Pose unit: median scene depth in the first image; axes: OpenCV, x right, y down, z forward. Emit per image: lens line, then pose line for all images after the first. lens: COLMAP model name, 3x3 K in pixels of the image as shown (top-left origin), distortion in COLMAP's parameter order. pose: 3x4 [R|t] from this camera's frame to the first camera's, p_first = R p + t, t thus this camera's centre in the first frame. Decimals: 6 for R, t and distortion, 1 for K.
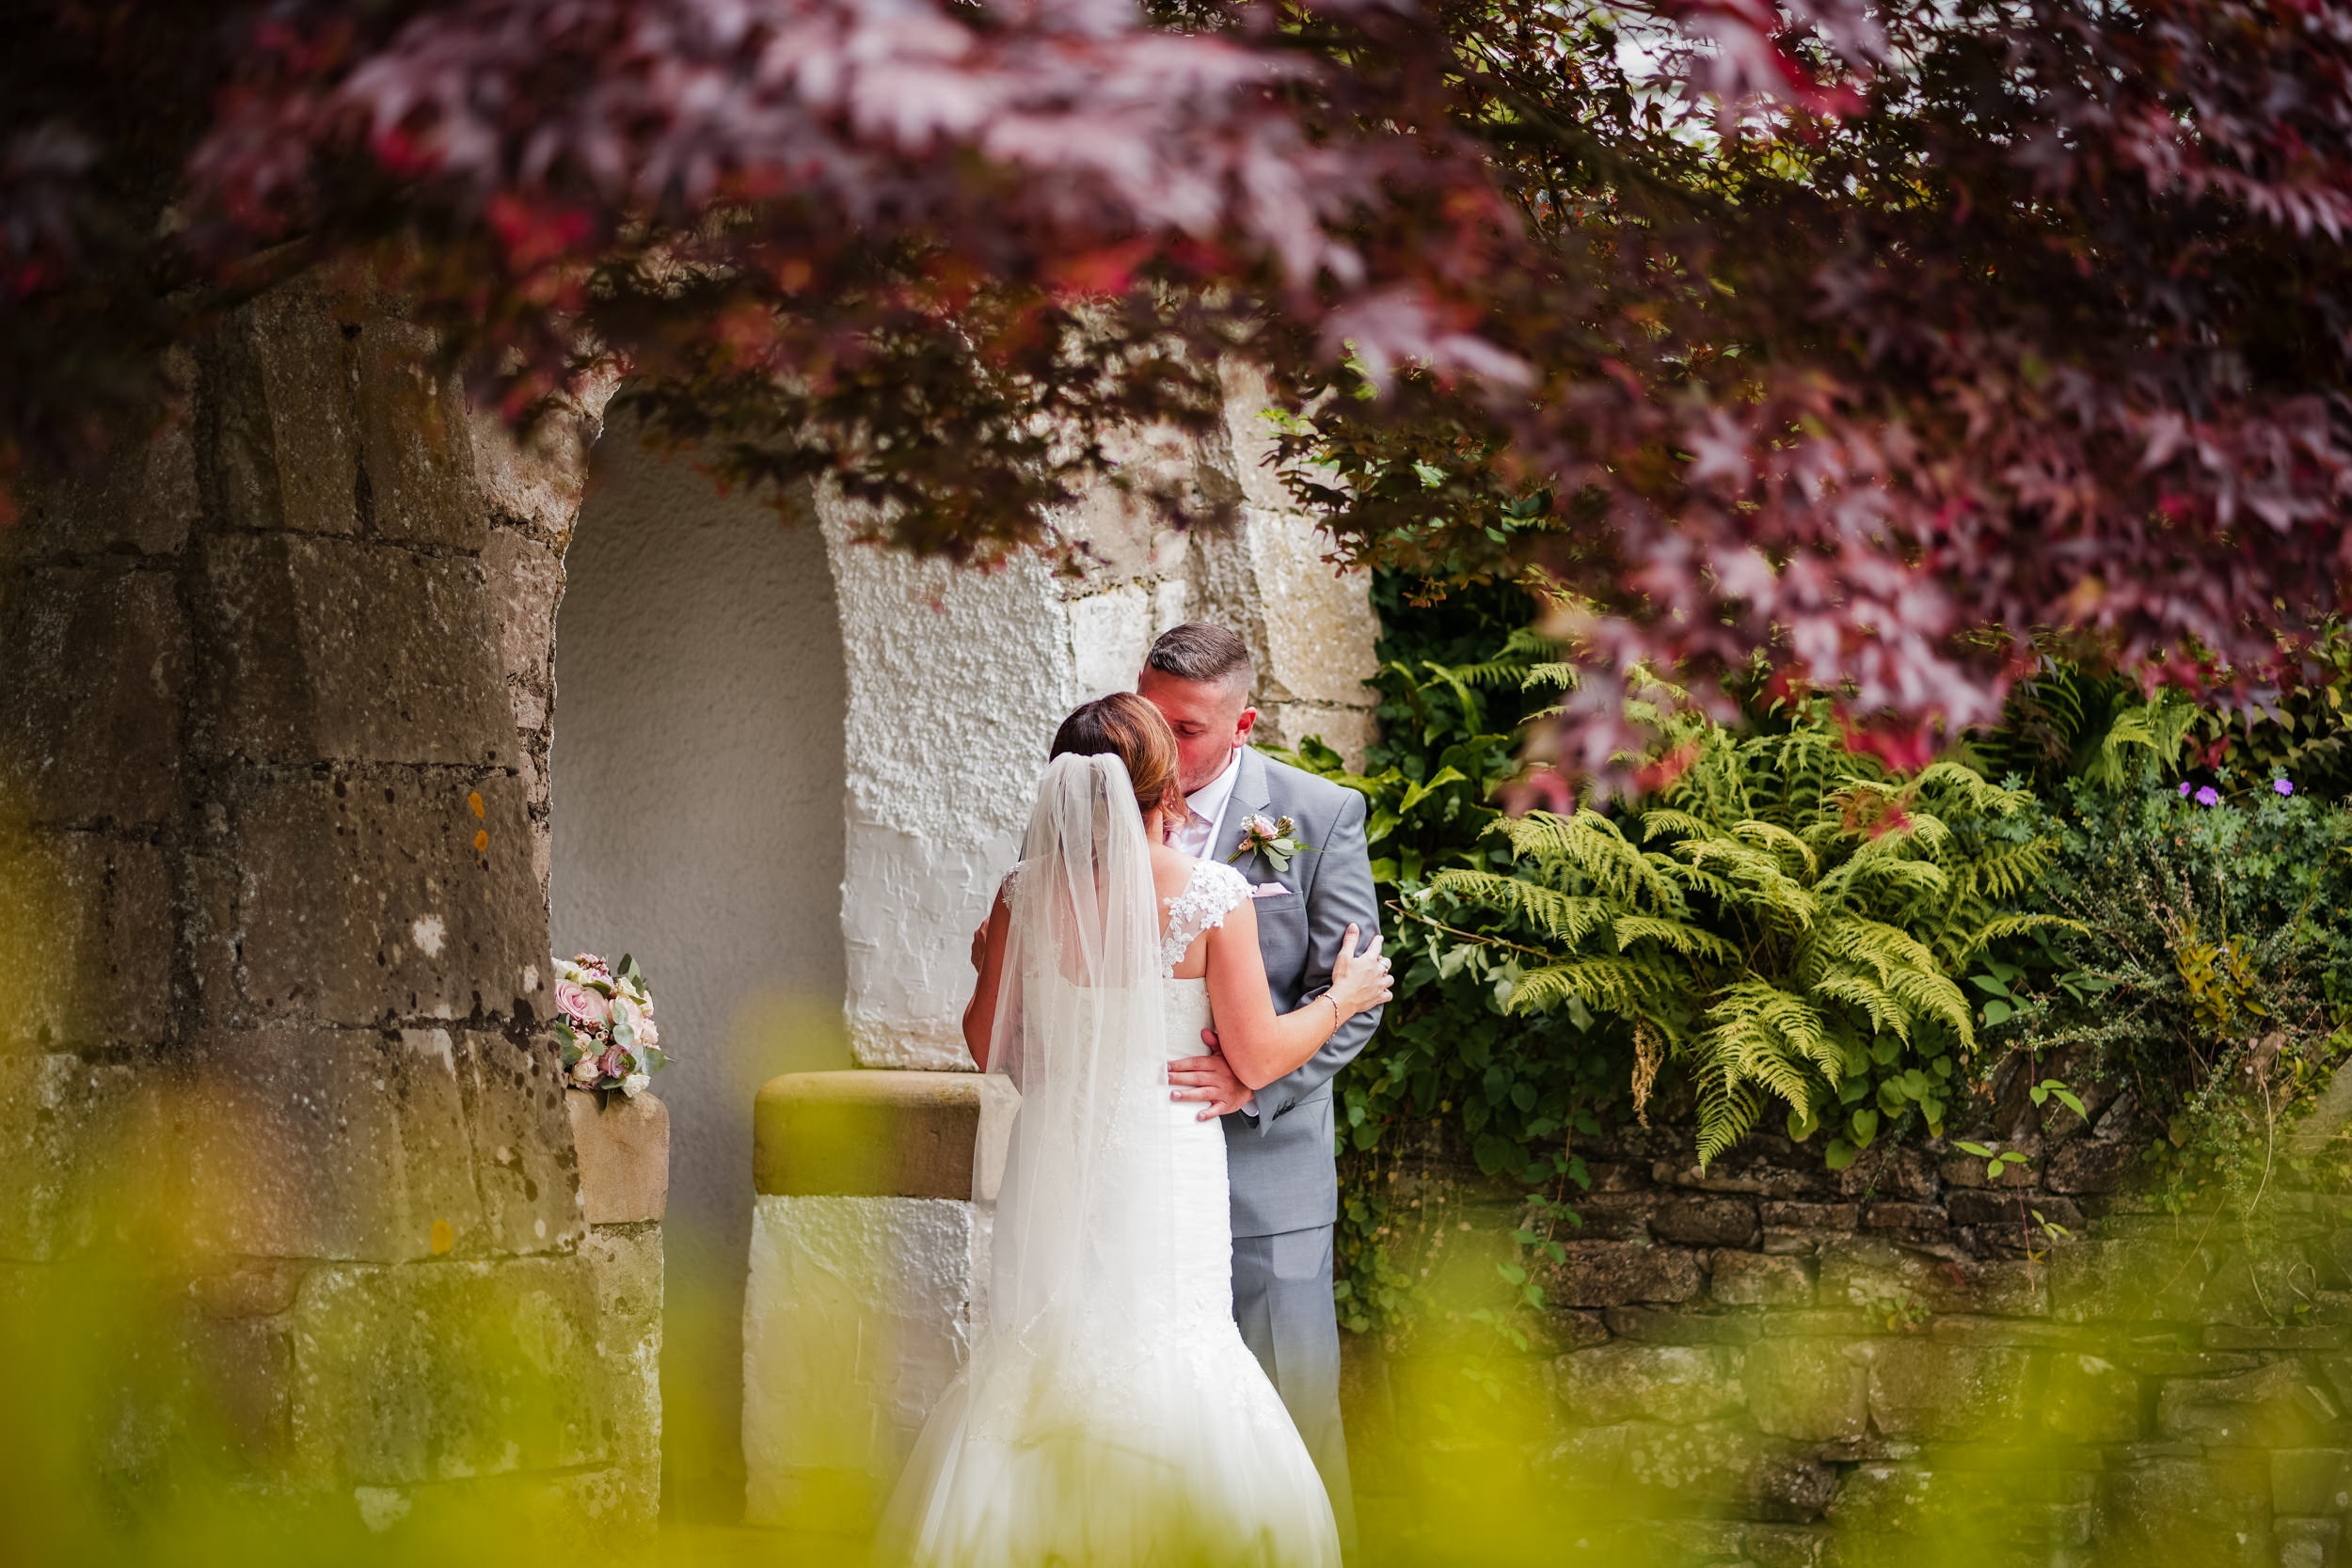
lens RADIAL K [[5765.7, 0, 1176.0], [0, 5765.7, 785.5], [0, 0, 1]] dist [0.005353, 0.000000]
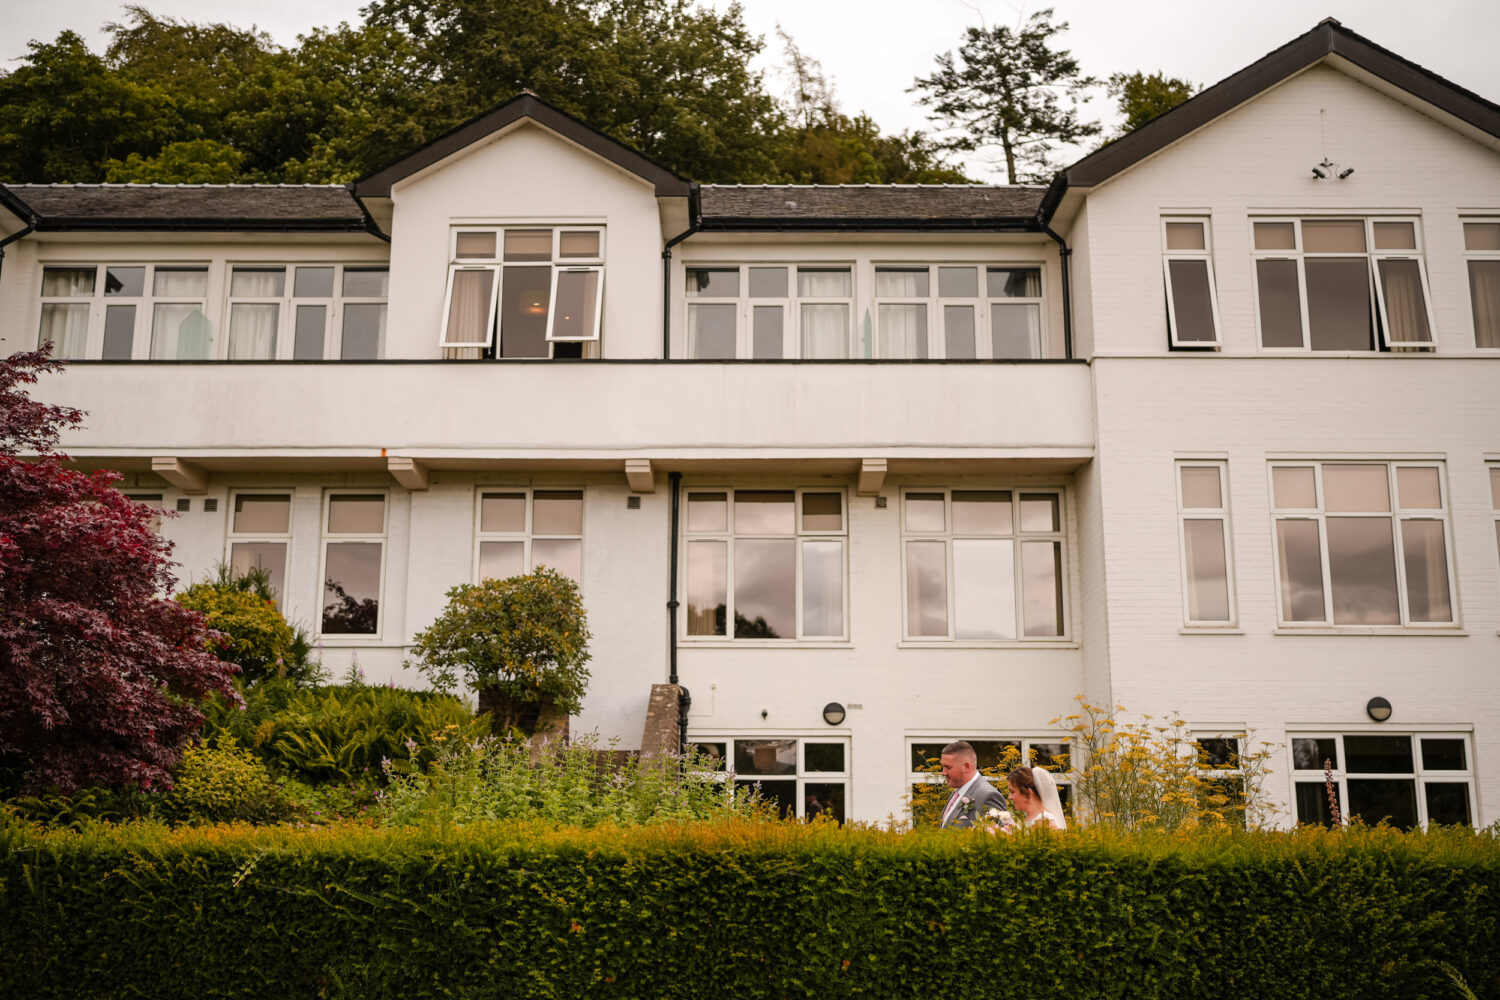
lens RADIAL K [[1467.4, 0, 750.1], [0, 1467.4, 497.6], [0, 0, 1]] dist [0.005909, 0.000000]
pose [[0.874683, 0.096148, 0.475063, -0.038286], [-0.005925, 0.982175, -0.187874, -0.017661], [-0.484658, 0.161516, 0.859662, -0.820024]]
